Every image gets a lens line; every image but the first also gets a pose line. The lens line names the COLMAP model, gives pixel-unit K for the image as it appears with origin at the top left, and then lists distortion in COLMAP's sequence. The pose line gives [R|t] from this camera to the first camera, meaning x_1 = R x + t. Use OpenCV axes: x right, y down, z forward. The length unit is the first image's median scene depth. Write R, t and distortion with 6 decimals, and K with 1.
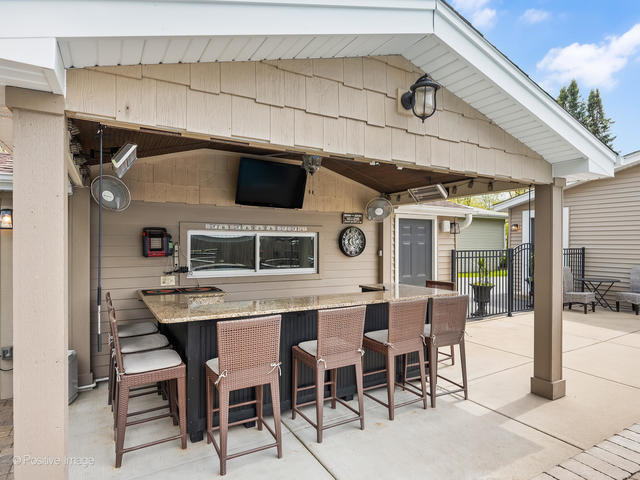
lens RADIAL K [[382.4, 0, 320.0], [0, 382.4, 240.0], [0, 0, 1]] dist [0.002304, 0.001234]
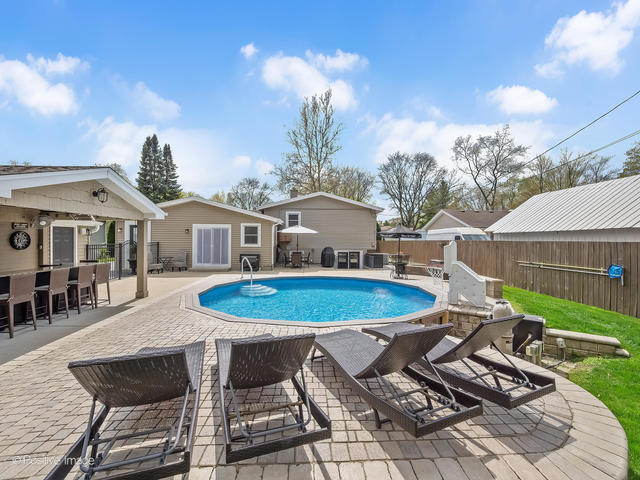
lens RADIAL K [[289.4, 0, 320.0], [0, 289.4, 240.0], [0, 0, 1]] dist [0.000713, -0.000144]
pose [[0.452574, -0.005458, 0.891710, -0.421814], [-0.011849, 0.999856, 0.012134, -0.027566], [-0.891648, -0.016057, 0.452445, -0.667316]]
